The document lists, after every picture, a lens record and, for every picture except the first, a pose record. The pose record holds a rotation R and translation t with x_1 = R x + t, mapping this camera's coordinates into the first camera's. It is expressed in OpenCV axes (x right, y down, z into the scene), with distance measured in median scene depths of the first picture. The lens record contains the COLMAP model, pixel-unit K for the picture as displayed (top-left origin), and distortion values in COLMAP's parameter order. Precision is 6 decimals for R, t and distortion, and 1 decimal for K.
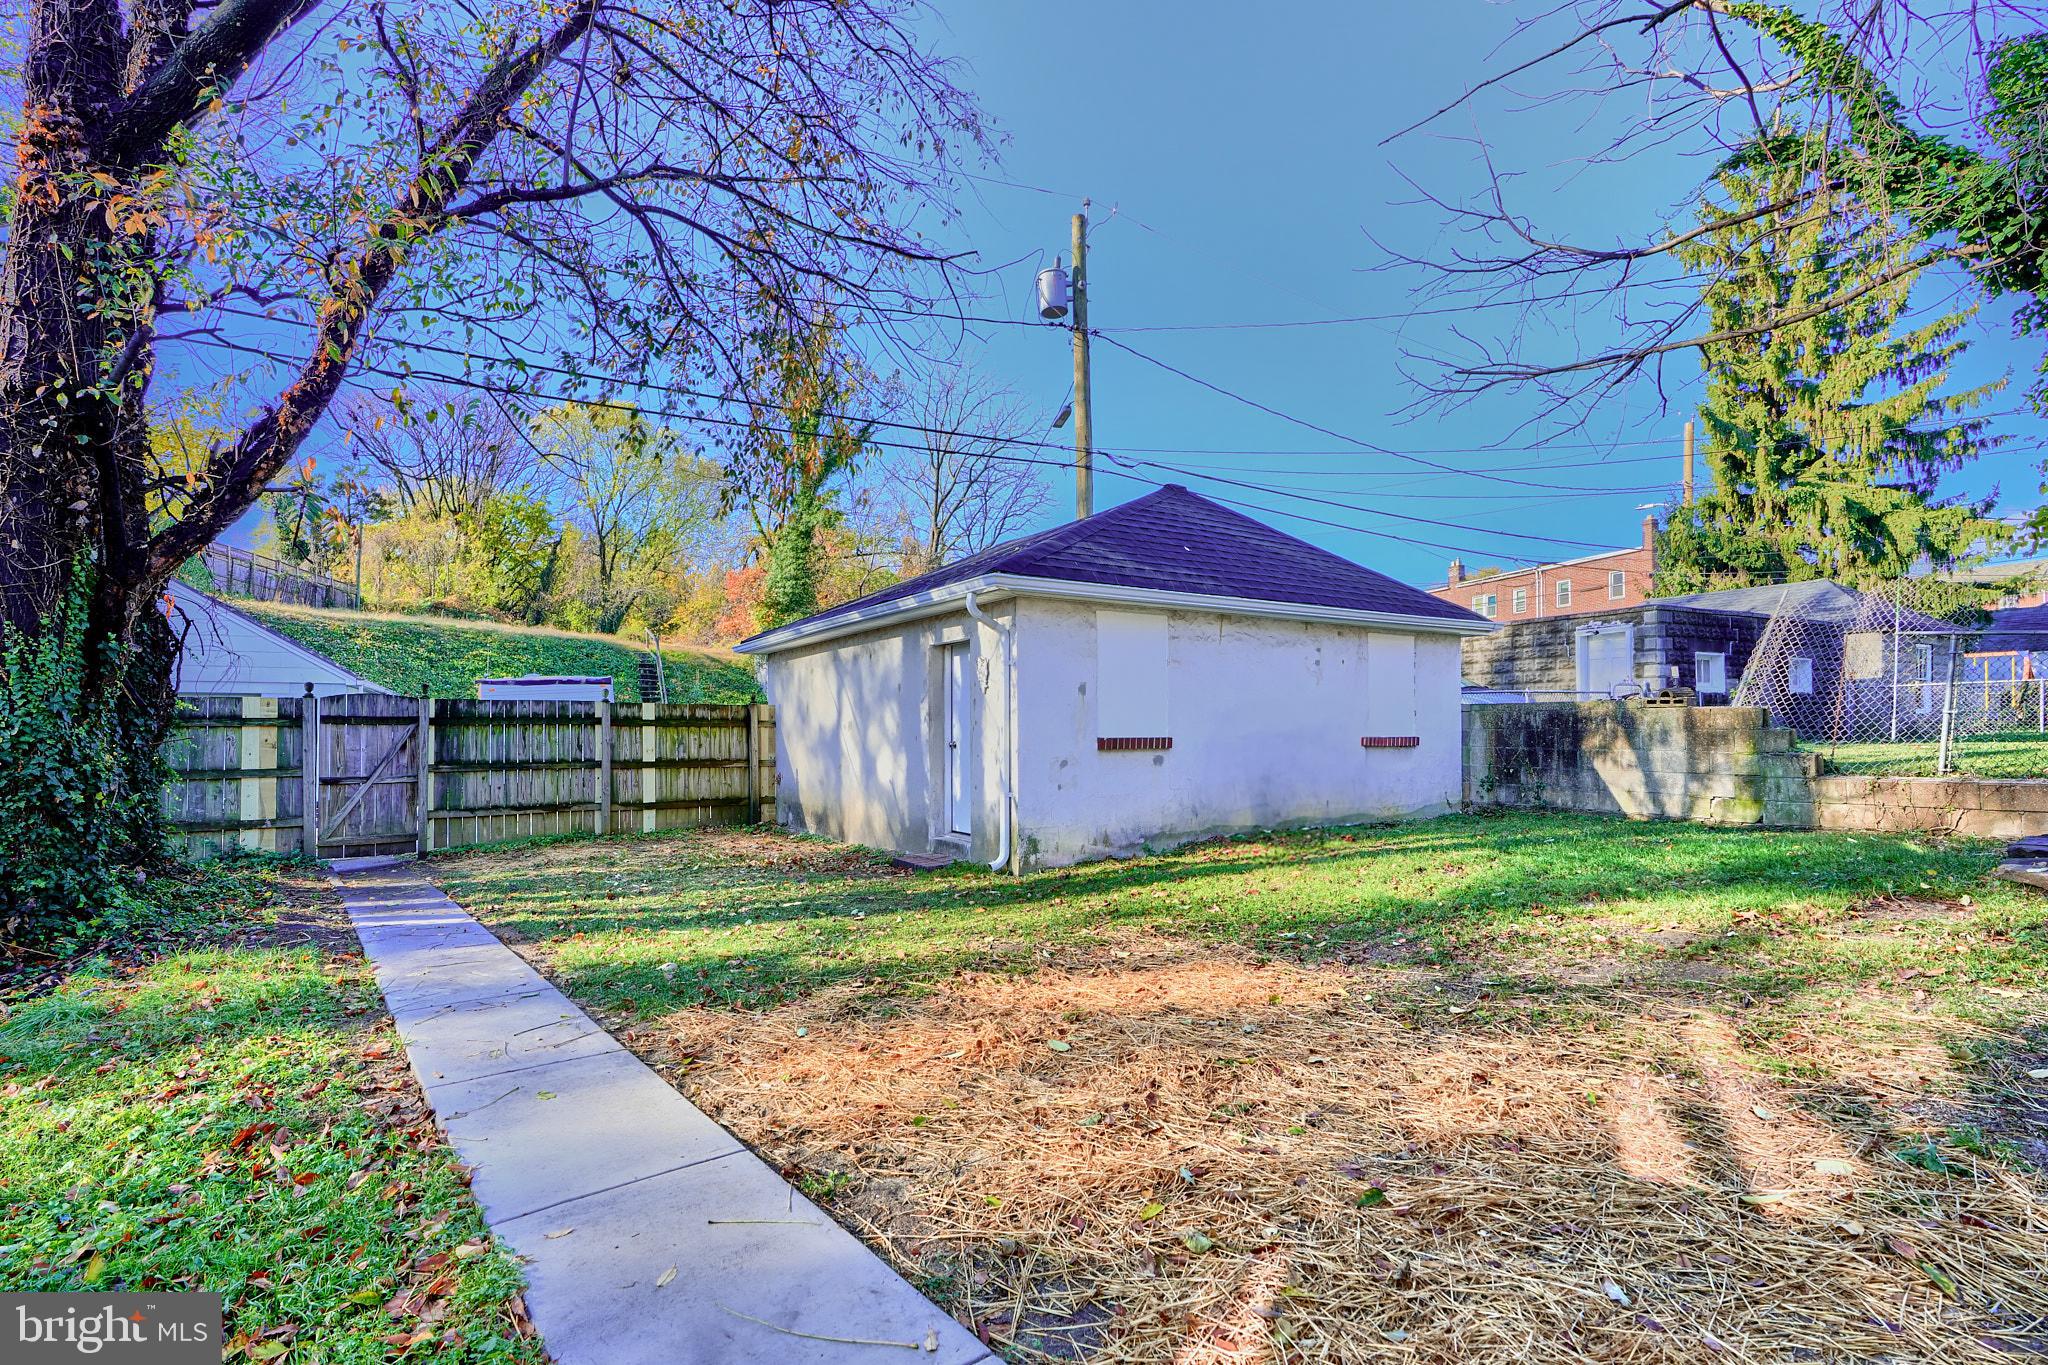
lens RADIAL K [[919.7, 0, 1052.1], [0, 919.7, 735.8], [0, 0, 1]] dist [0.004630, -0.000806]
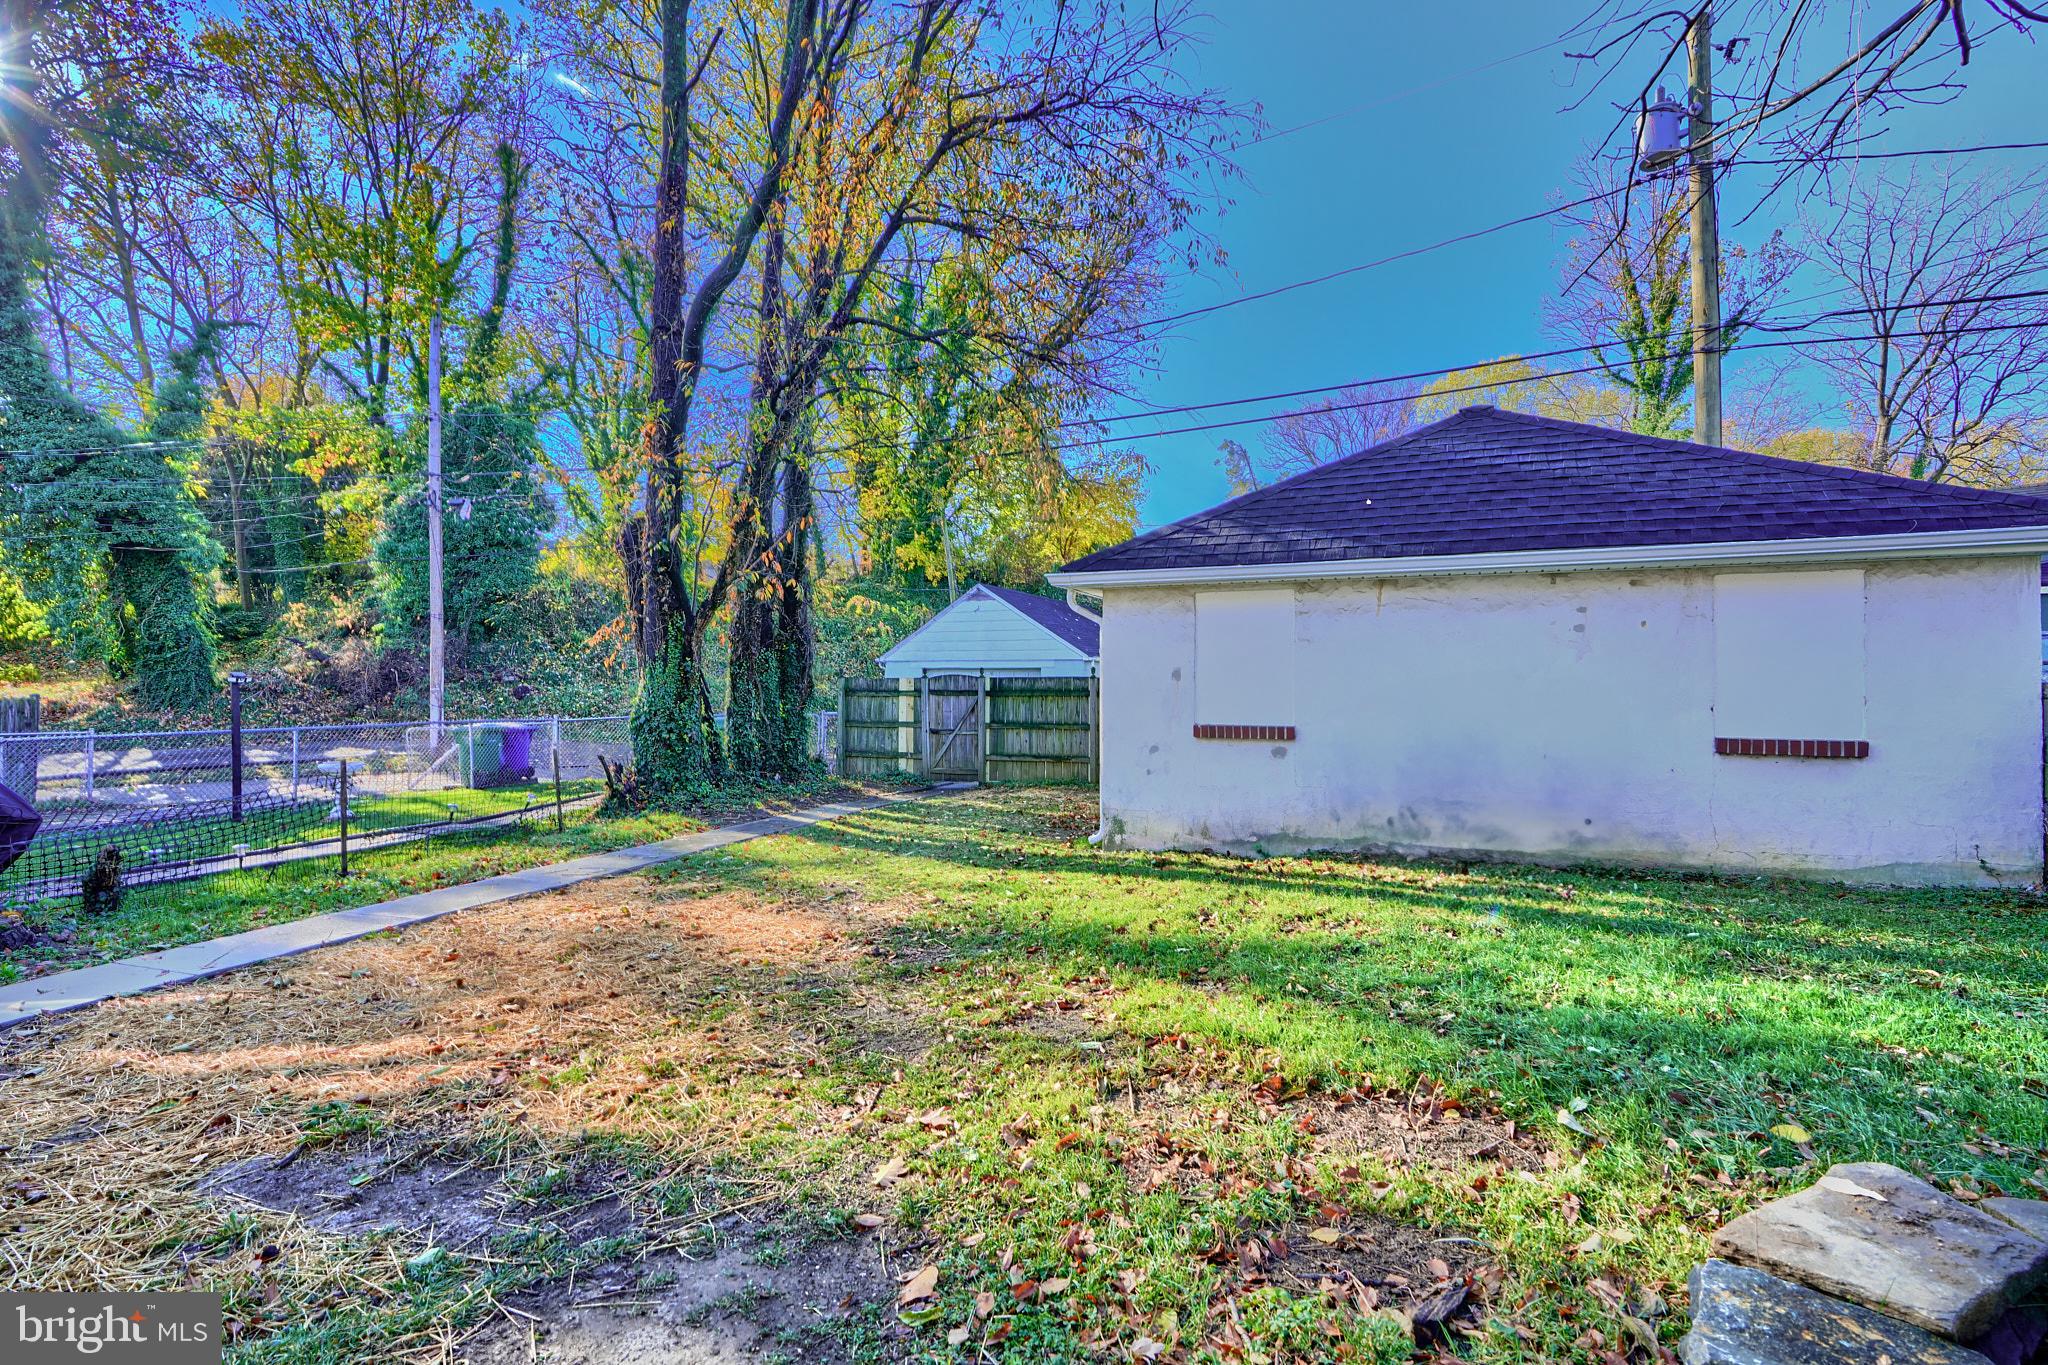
lens RADIAL K [[919.7, 0, 1027.8], [0, 919.7, 675.1], [0, 0, 1]] dist [0.004630, -0.000806]
pose [[0.564712, -0.003873, -0.825279, 0.617078], [-0.010395, 0.999876, -0.011806, -0.030406], [0.825223, 0.015246, 0.564601, 0.253739]]
